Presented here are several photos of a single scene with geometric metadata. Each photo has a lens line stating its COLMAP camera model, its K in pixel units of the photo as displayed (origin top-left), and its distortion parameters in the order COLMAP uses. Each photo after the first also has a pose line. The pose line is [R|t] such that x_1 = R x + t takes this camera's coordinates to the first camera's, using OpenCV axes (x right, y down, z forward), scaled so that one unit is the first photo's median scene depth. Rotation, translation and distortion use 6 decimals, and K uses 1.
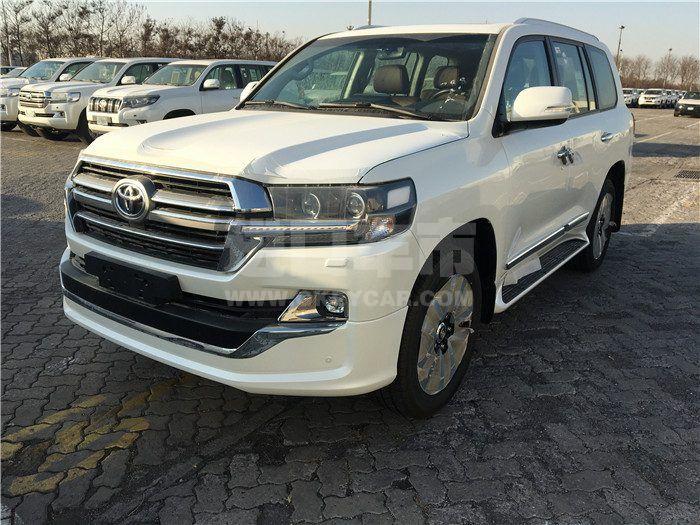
lens RADIAL K [[626.9, 0, 350.0], [0, 626.9, 262.5], [0, 0, 1]] dist [0.085647, -0.133901]
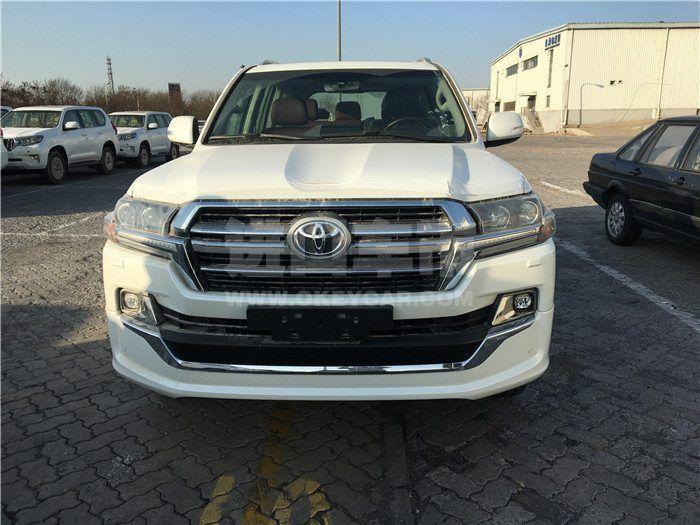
lens RADIAL K [[626.9, 0, 350.0], [0, 626.9, 262.5], [0, 0, 1]] dist [0.085647, -0.133901]
pose [[0.816218, -0.155690, 0.556371, -0.861695], [0.185723, 0.982599, 0.002499, -0.059065], [-0.547079, 0.101291, 0.830930, 0.207178]]
